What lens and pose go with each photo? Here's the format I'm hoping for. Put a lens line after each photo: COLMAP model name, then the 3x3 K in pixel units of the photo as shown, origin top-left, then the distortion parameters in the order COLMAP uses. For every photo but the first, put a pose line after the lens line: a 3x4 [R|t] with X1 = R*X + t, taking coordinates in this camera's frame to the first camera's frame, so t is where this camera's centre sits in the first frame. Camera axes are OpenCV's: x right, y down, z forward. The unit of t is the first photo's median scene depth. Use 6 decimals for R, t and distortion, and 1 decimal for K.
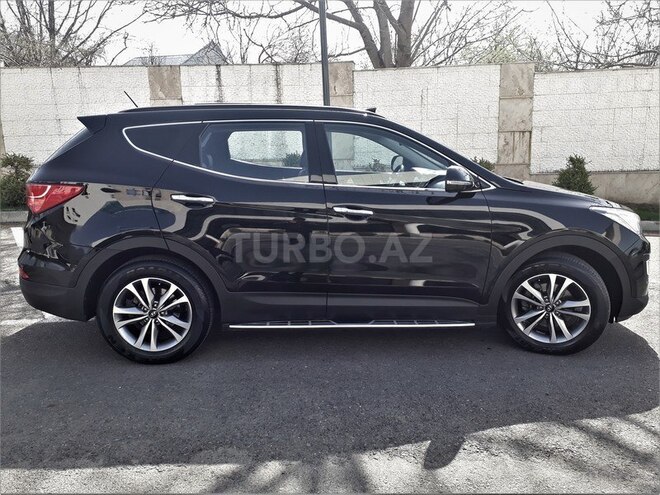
lens RADIAL K [[548.1, 0, 328.1], [0, 548.1, 247.4], [0, 0, 1]] dist [0.043099, -0.047689]
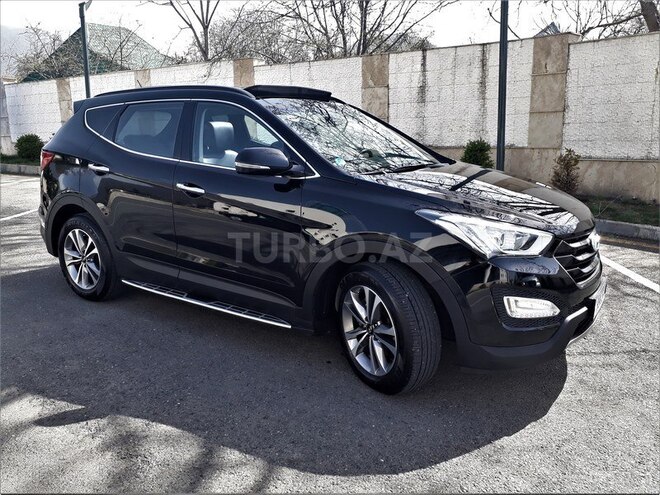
lens RADIAL K [[548.1, 0, 329.7], [0, 548.1, 247.5], [0, 0, 1]] dist [0.043099, -0.047689]
pose [[0.786727, 0.139867, -0.601247, 0.838608], [-0.129034, 0.989737, 0.061402, -0.051595], [0.603665, 0.029275, 0.796700, 0.327240]]
